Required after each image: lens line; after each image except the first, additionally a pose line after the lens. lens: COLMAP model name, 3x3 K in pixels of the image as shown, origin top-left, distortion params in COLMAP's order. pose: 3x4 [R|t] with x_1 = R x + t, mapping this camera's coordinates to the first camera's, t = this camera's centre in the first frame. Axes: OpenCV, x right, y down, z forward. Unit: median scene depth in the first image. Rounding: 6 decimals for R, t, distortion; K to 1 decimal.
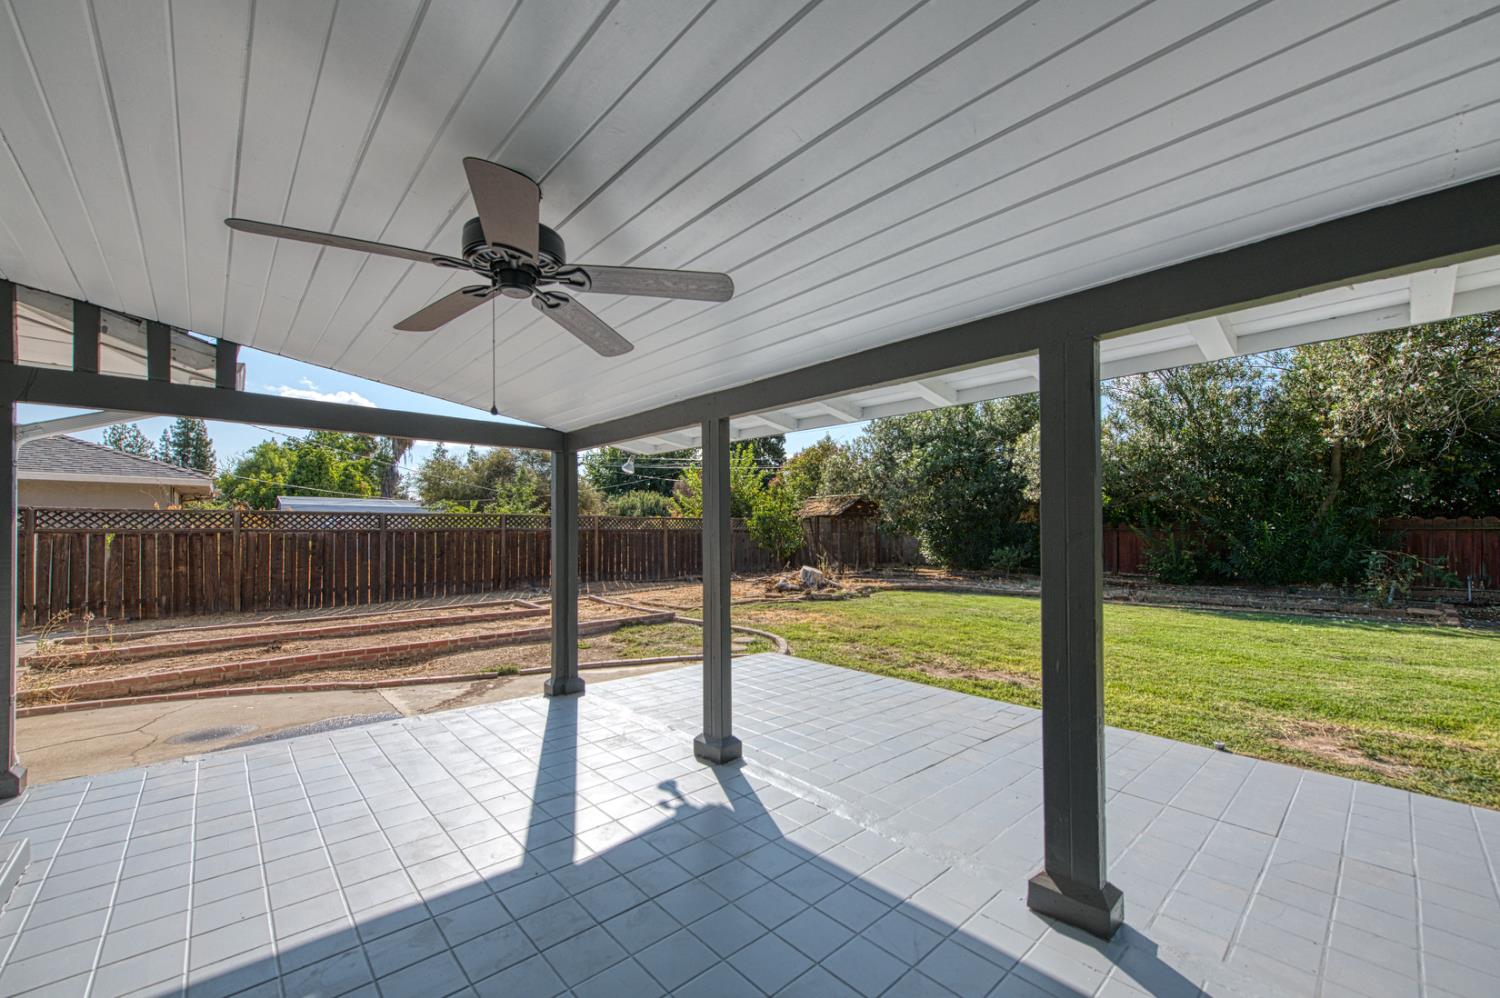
lens RADIAL K [[588.0, 0, 732.0], [0, 588.0, 524.4], [0, 0, 1]] dist [0.000552, 0.000061]
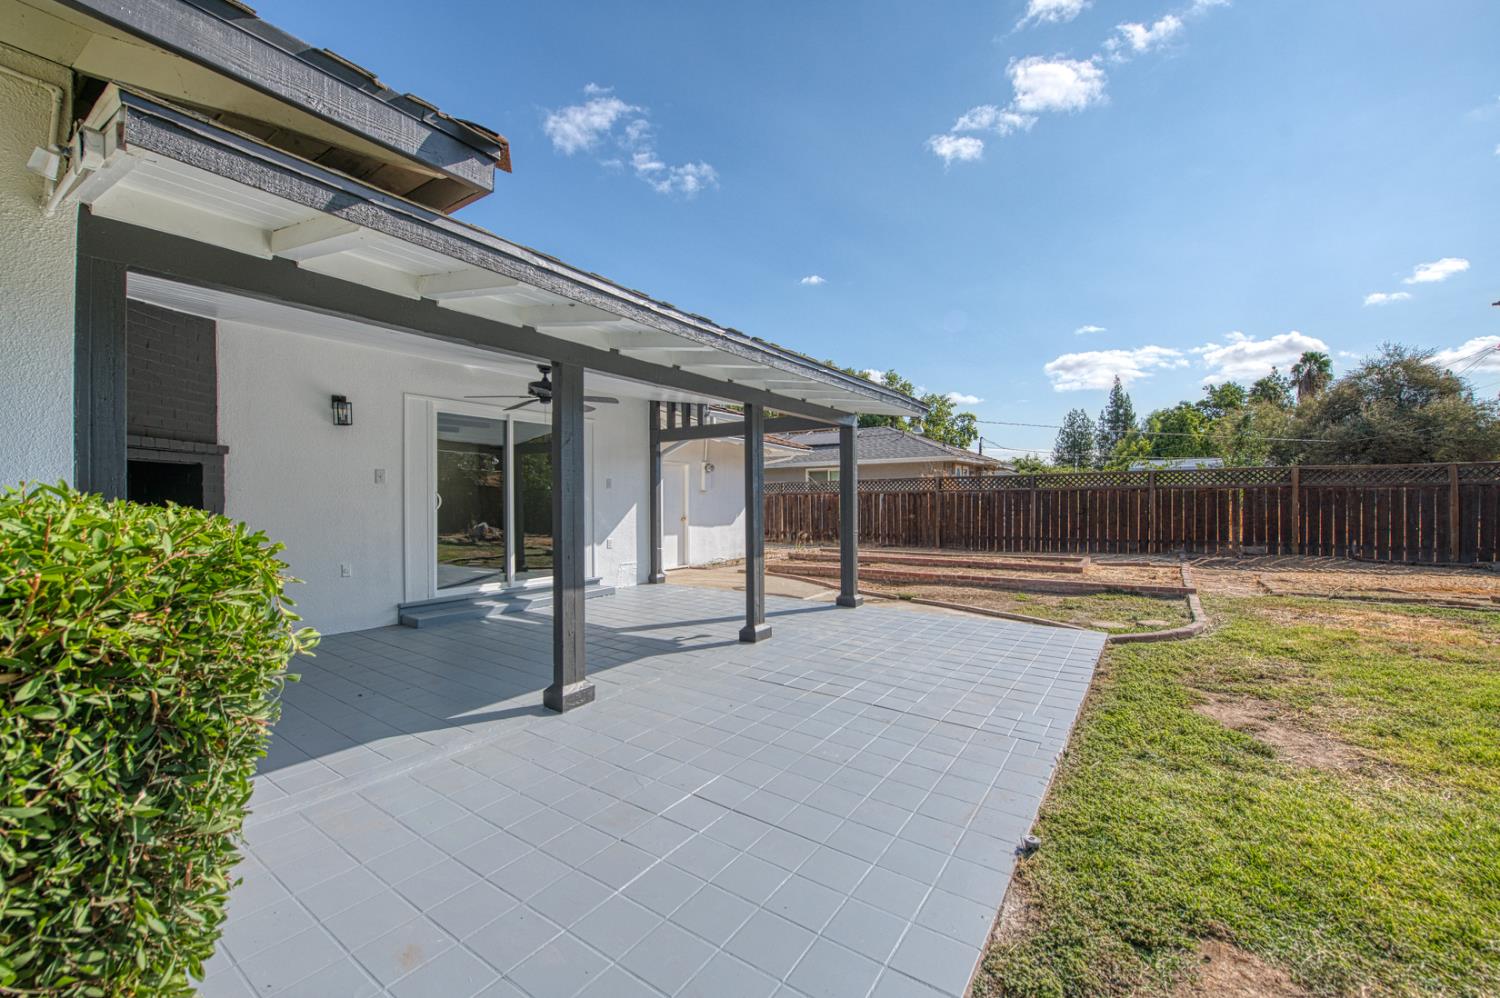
lens RADIAL K [[594.7, 0, 753.9], [0, 594.7, 498.8], [0, 0, 1]] dist [0.000122, -0.000013]
pose [[0.241782, 0.000672, -0.970330, 0.461588], [0.016953, 0.999844, 0.004917, 0.014488], [0.970183, -0.017639, 0.241733, 0.213616]]
